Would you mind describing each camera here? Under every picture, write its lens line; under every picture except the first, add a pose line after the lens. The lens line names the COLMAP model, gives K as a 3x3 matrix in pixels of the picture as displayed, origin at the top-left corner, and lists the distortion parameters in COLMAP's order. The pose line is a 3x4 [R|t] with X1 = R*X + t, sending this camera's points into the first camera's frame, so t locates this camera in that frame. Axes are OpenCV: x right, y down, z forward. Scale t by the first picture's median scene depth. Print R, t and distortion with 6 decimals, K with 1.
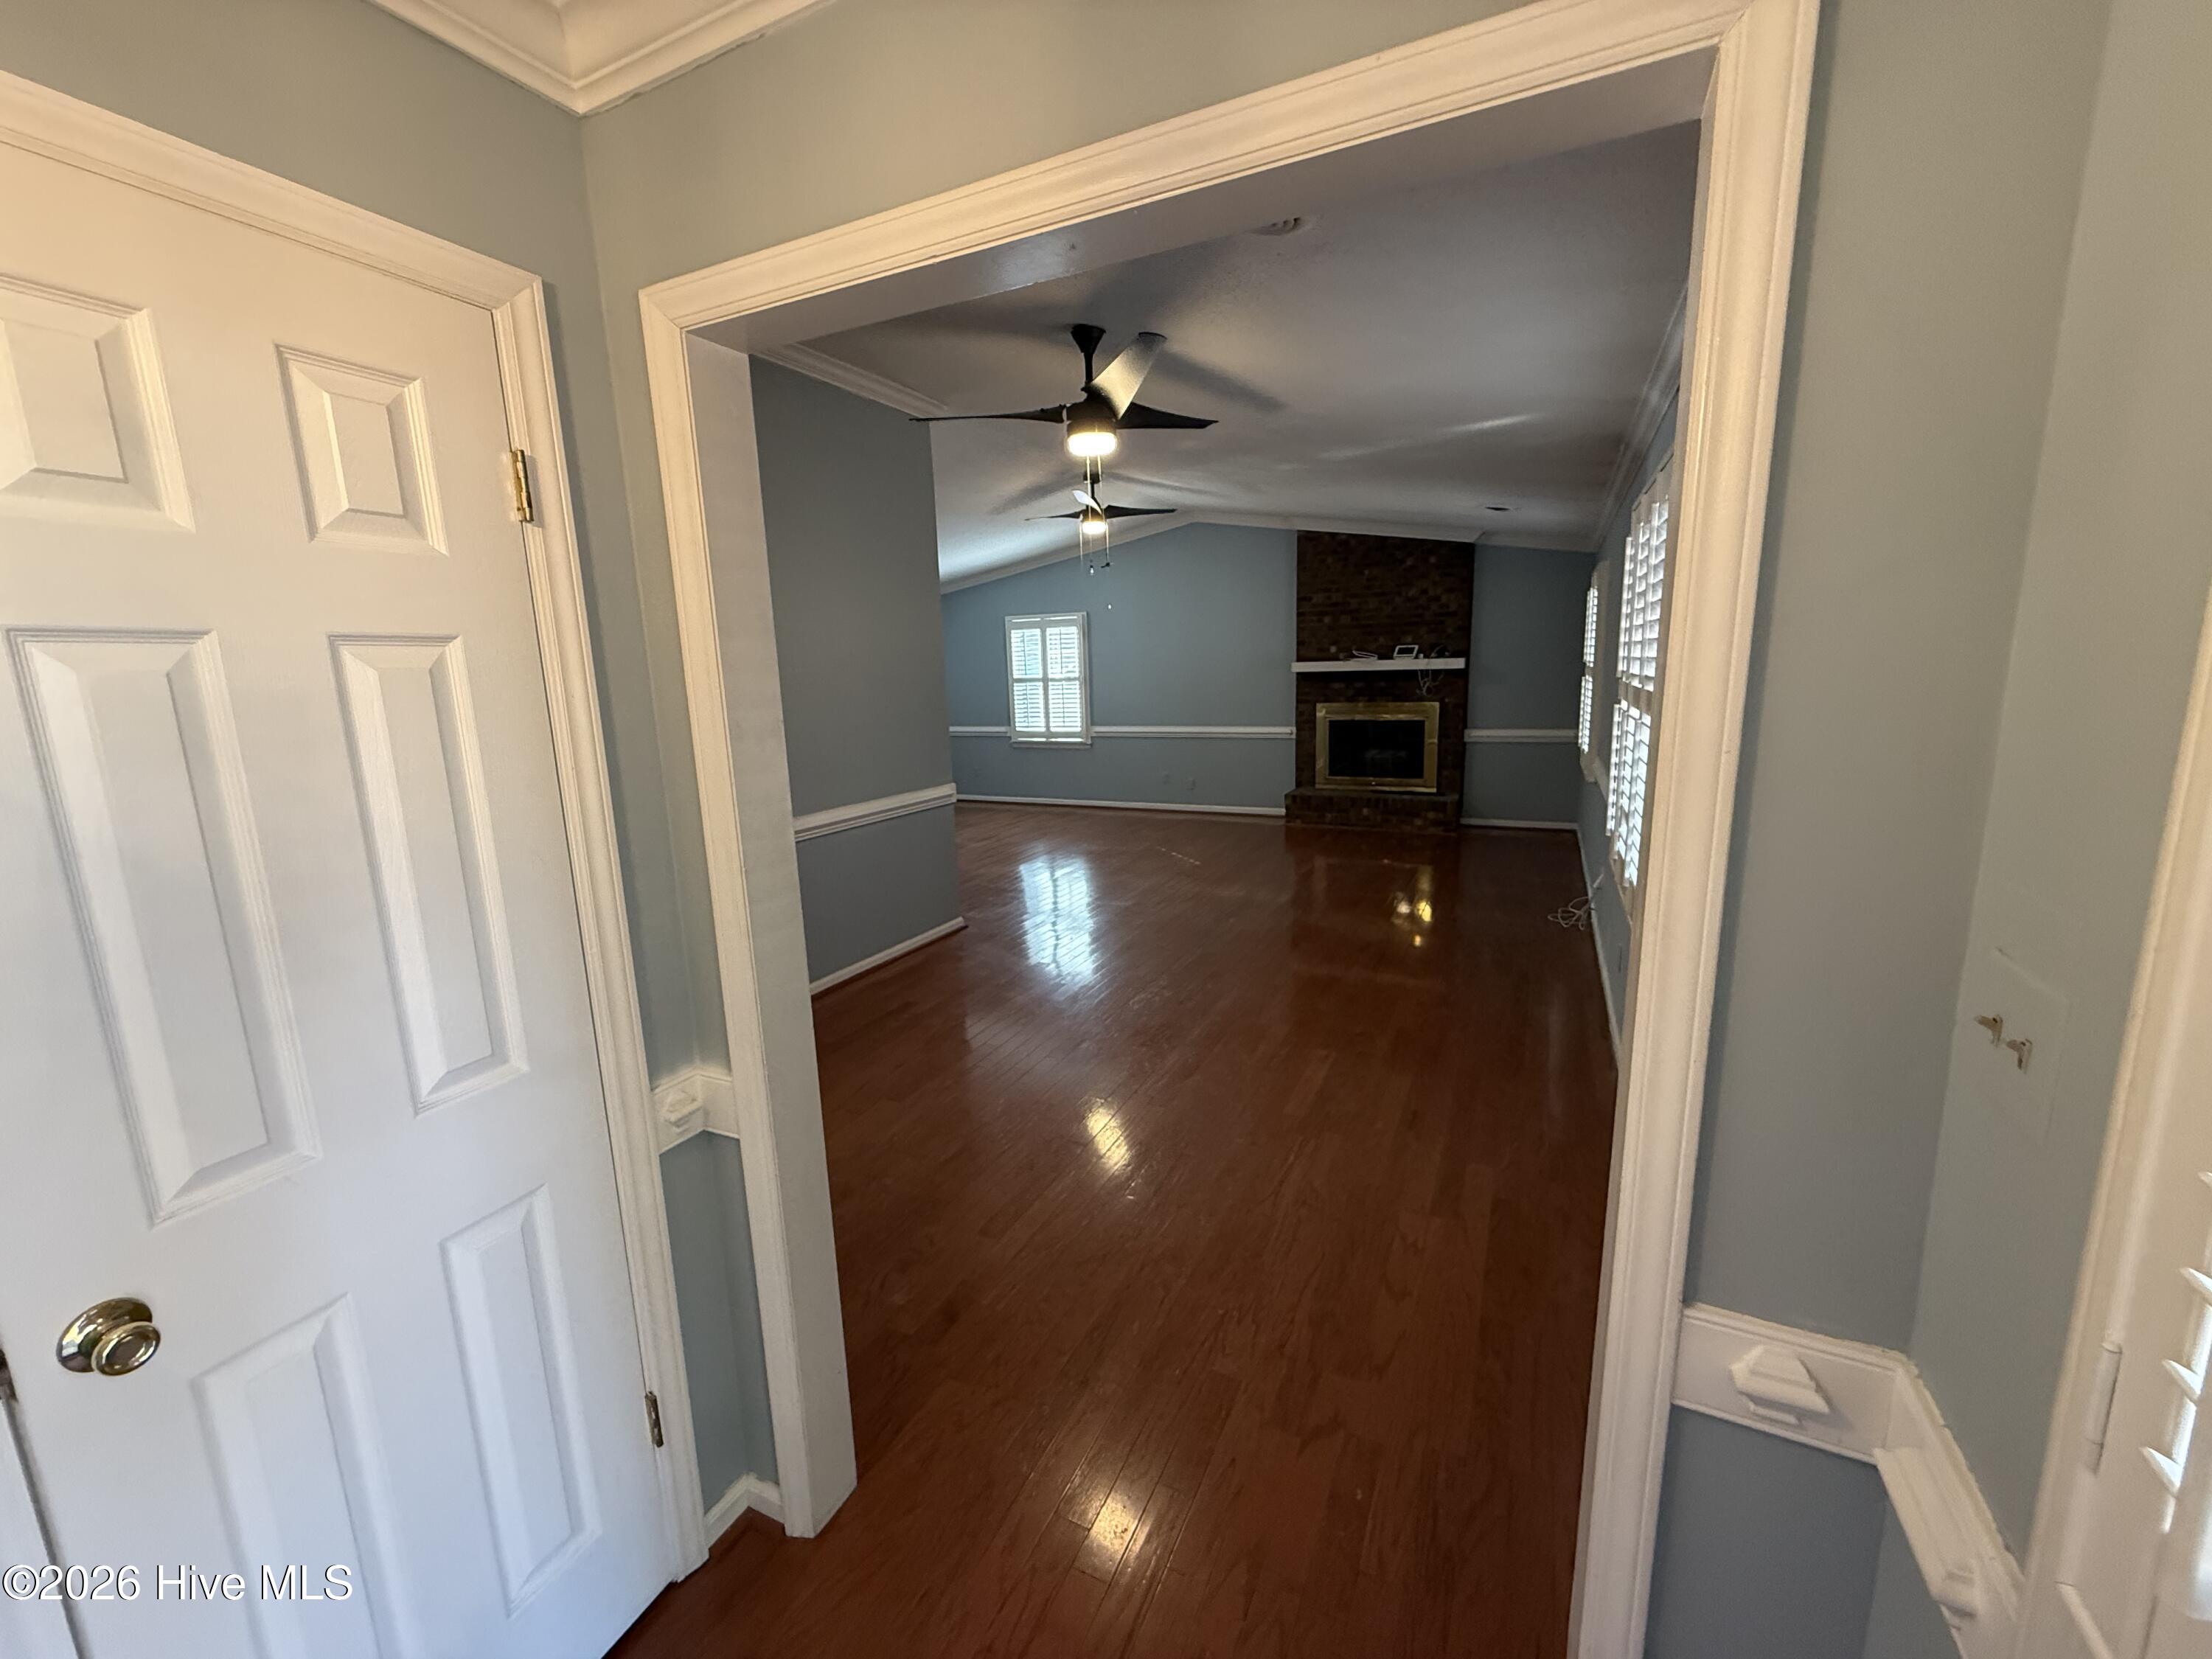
lens RADIAL K [[885.3, 0, 1098.9], [0, 885.3, 833.7], [0, 0, 1]] dist [-0.000131, 0.000256]
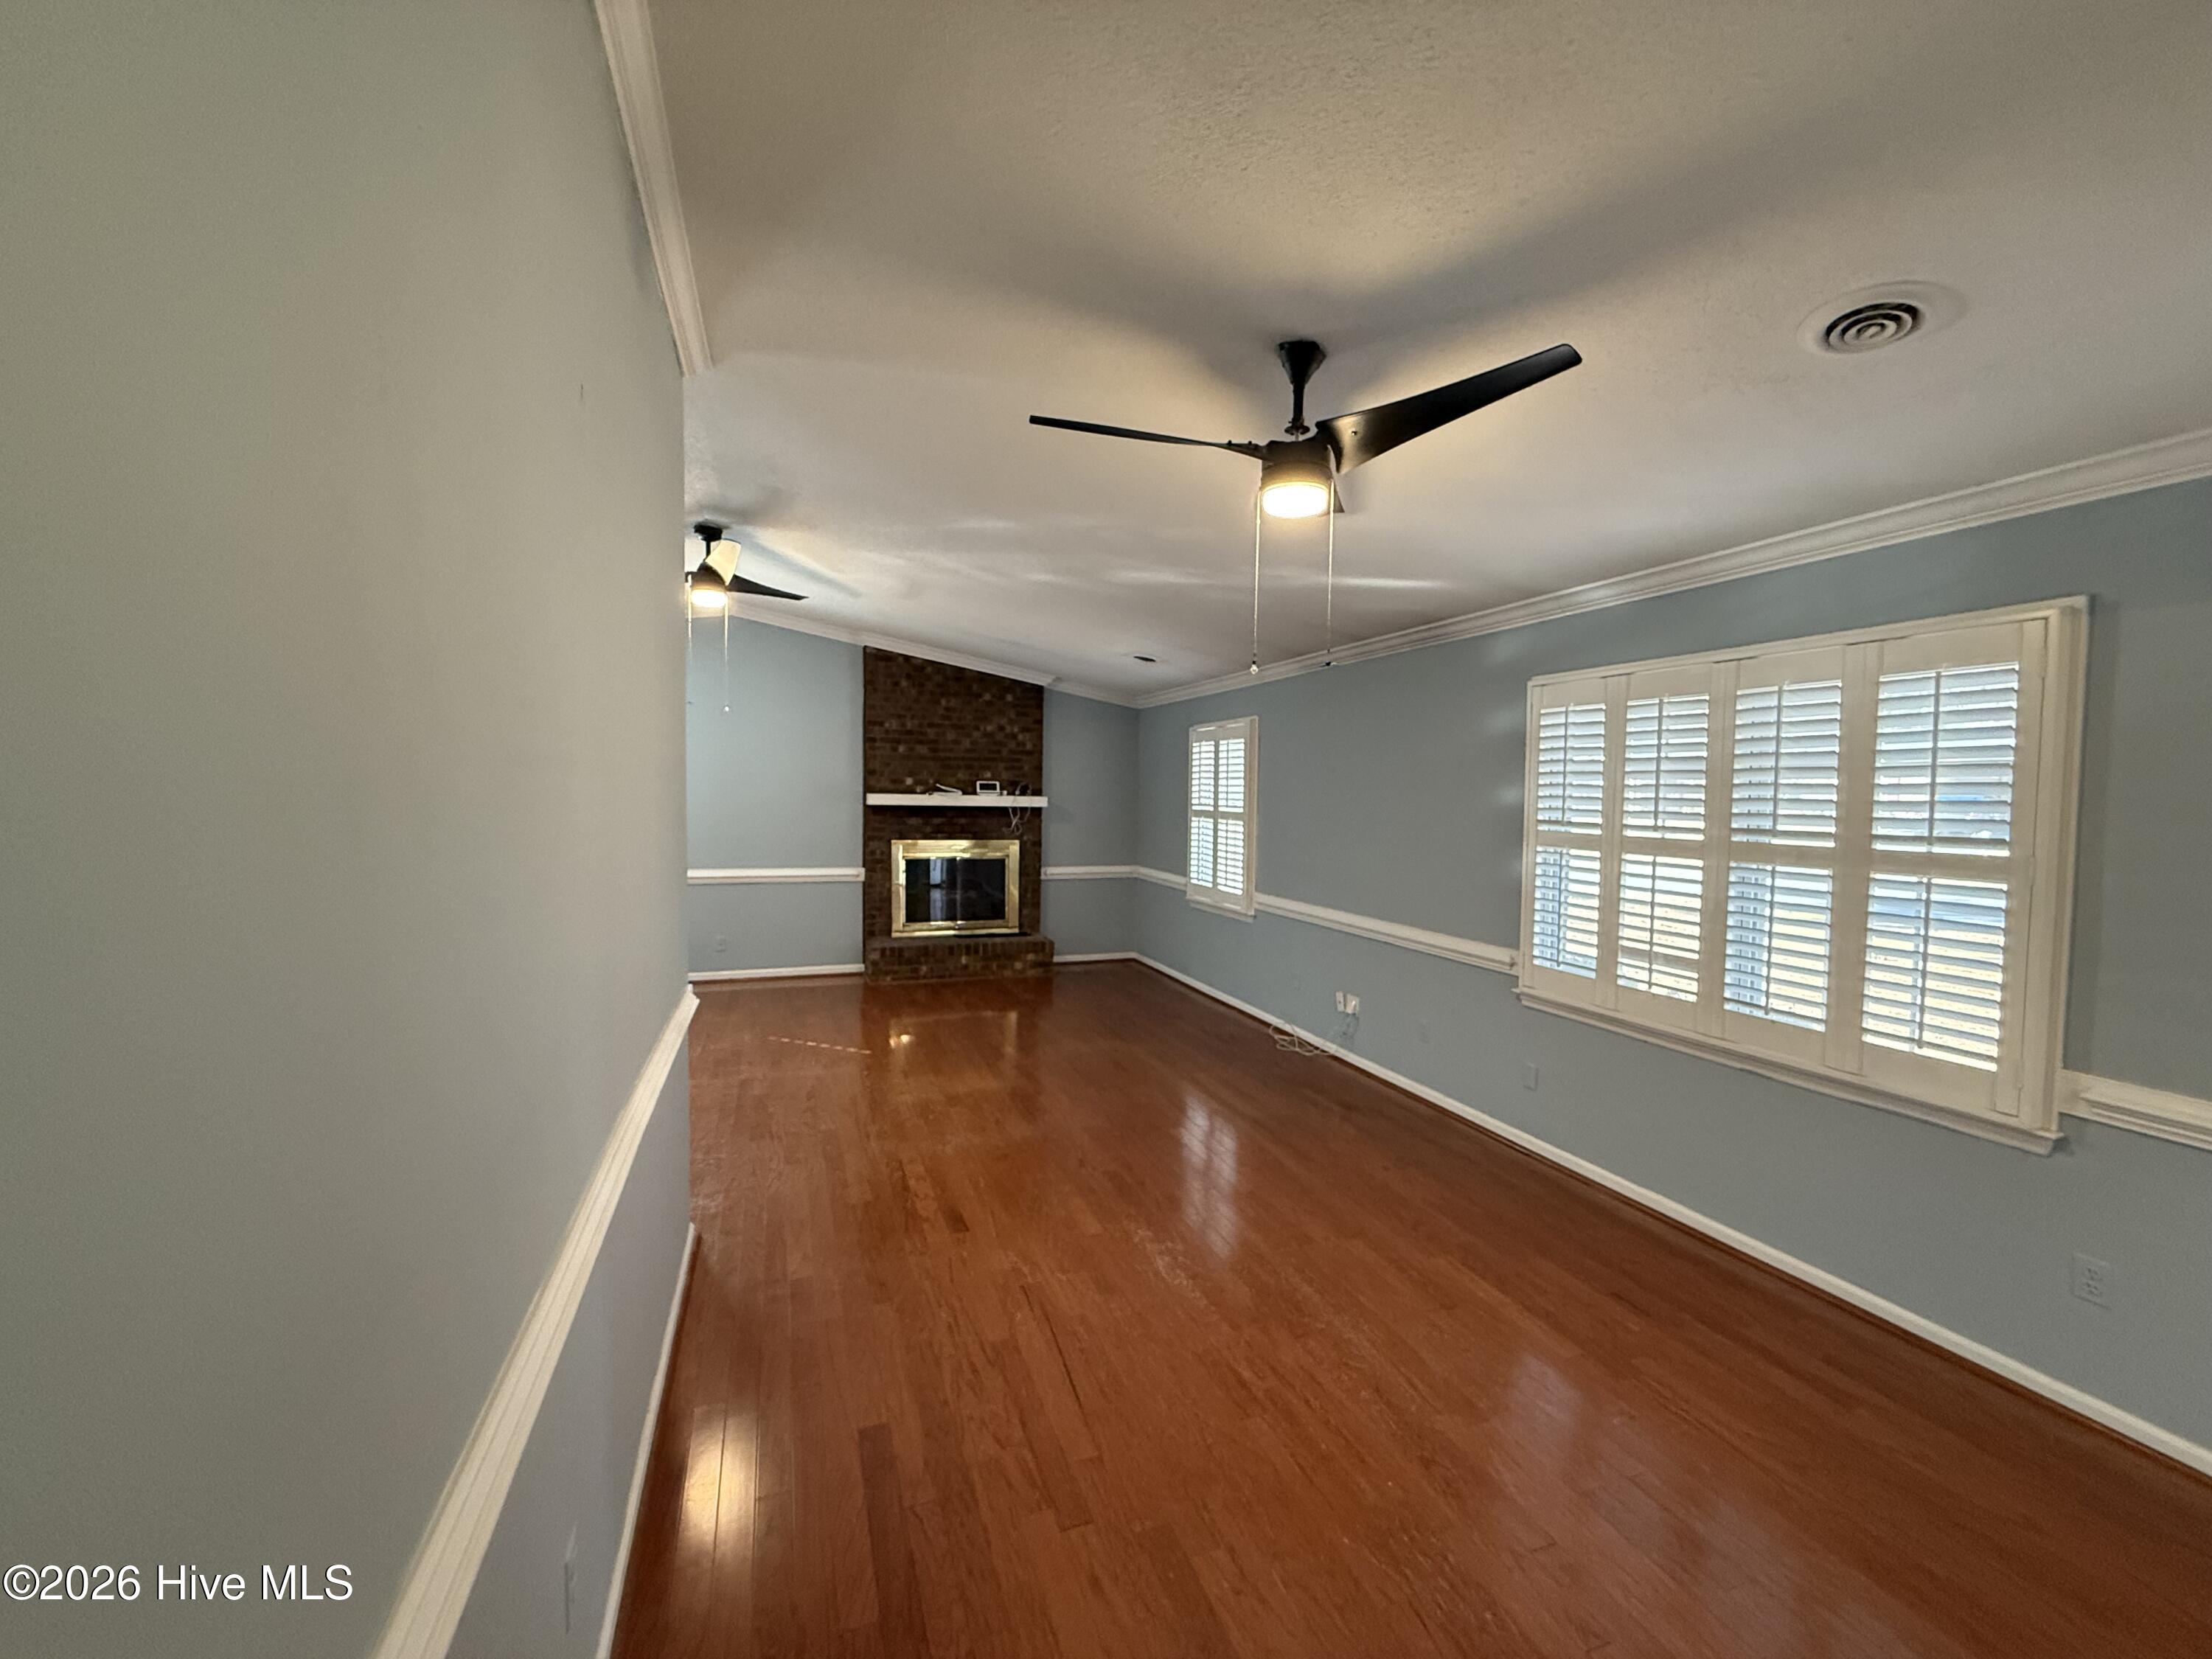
lens RADIAL K [[885.3, 0, 1098.9], [0, 885.3, 833.7], [0, 0, 1]] dist [-0.000131, 0.000256]
pose [[0.687712, 0.005927, 0.725959, -0.265513], [0.099489, 0.989763, -0.102329, -0.046628], [-0.719134, 0.142598, 0.680082, 0.270616]]
